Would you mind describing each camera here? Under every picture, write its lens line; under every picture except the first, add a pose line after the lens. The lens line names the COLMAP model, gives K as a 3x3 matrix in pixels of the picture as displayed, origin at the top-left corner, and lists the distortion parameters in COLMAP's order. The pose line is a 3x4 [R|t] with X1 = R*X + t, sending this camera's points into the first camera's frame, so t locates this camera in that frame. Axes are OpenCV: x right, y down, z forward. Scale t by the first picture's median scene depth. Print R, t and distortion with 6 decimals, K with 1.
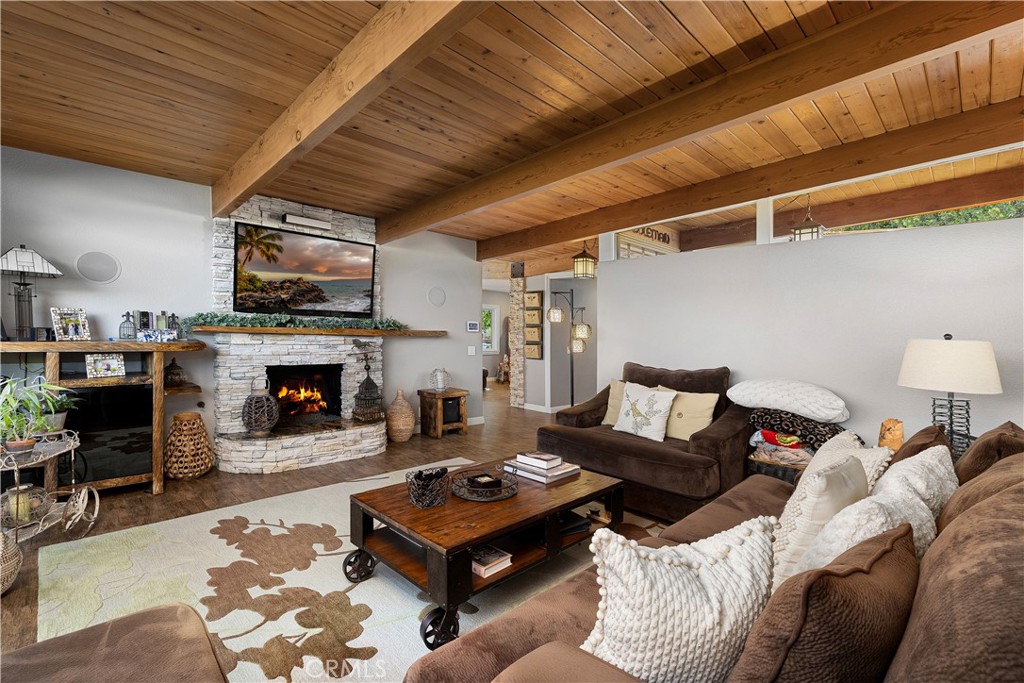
lens RADIAL K [[444.9, 0, 517.0], [0, 444.9, 332.3], [0, 0, 1]] dist [-0.003347, -0.000444]
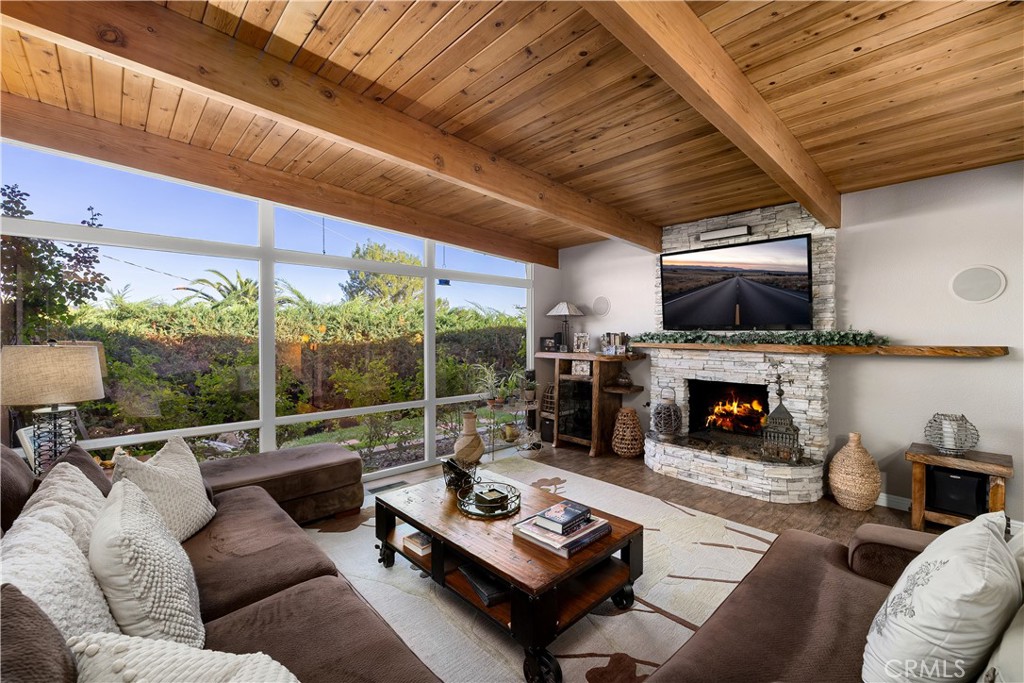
lens RADIAL K [[444.9, 0, 512.4], [0, 444.9, 343.0], [0, 0, 1]] dist [-0.003347, -0.000444]
pose [[-0.041691, -0.005136, -0.999117, 0.579762], [-0.000359, 0.999987, -0.005125, -0.006839], [0.999131, 0.000145, -0.041692, 0.664851]]
